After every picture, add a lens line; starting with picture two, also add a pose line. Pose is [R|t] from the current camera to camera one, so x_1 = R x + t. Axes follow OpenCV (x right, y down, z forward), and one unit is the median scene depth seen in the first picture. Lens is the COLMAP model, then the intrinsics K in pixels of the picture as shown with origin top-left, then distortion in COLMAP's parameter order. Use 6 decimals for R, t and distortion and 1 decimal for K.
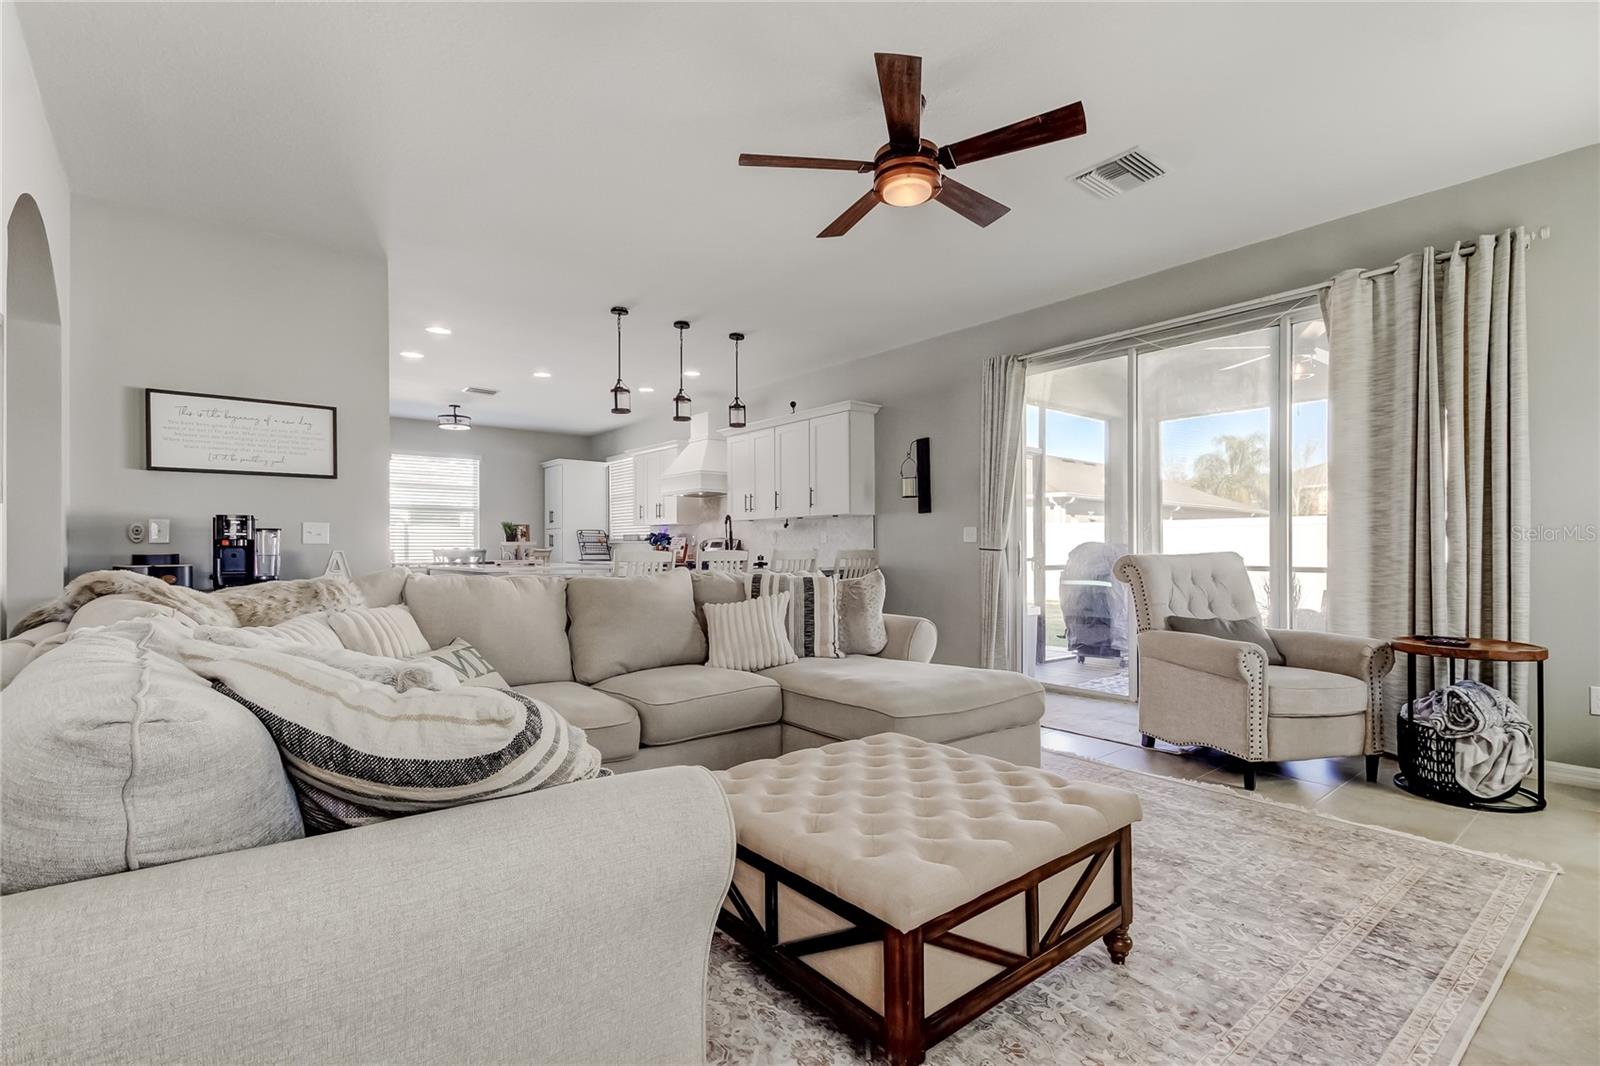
lens RADIAL K [[766.8, 0, 800.0], [0, 766.8, 578.3], [0, 0, 1]] dist [0.034188, -0.000151]
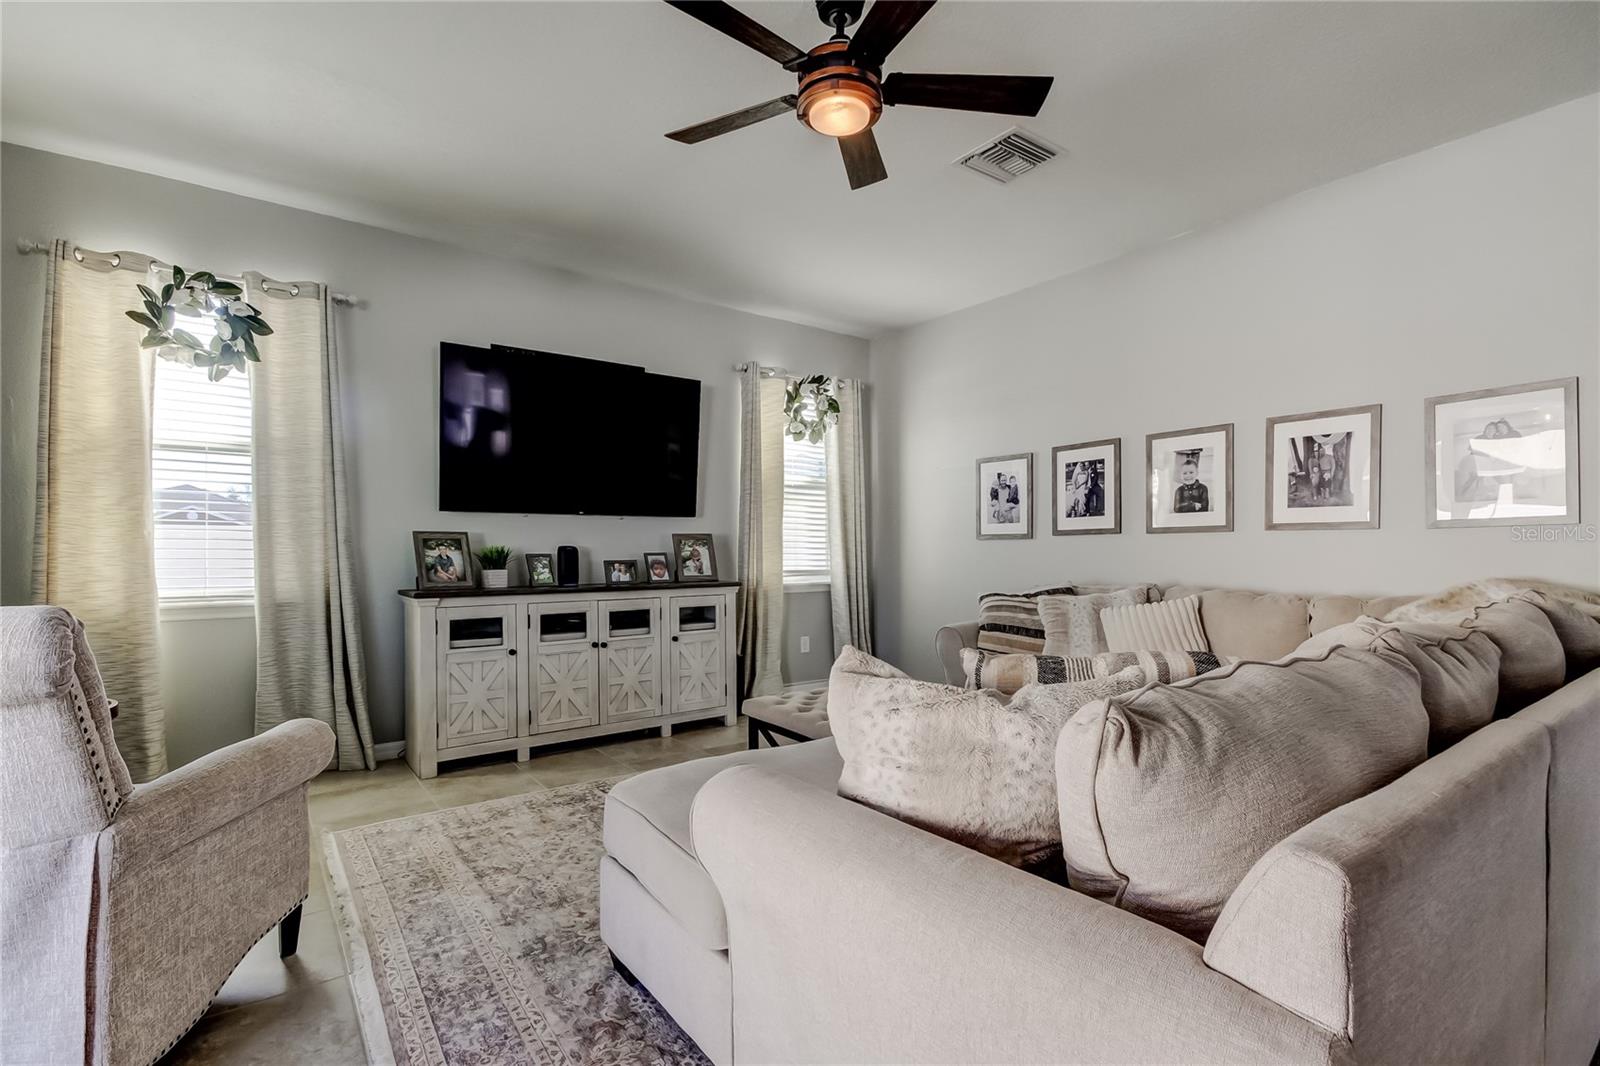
lens RADIAL K [[716.3, 0, 800.0], [0, 716.3, 533.0], [0, 0, 1]] dist [0.052400, 0.000012]
pose [[-0.996987, -0.013676, 0.076350, 0.087976], [-0.011060, 0.999341, 0.034571, -0.091135], [-0.076772, 0.033623, -0.996482, 1.313915]]
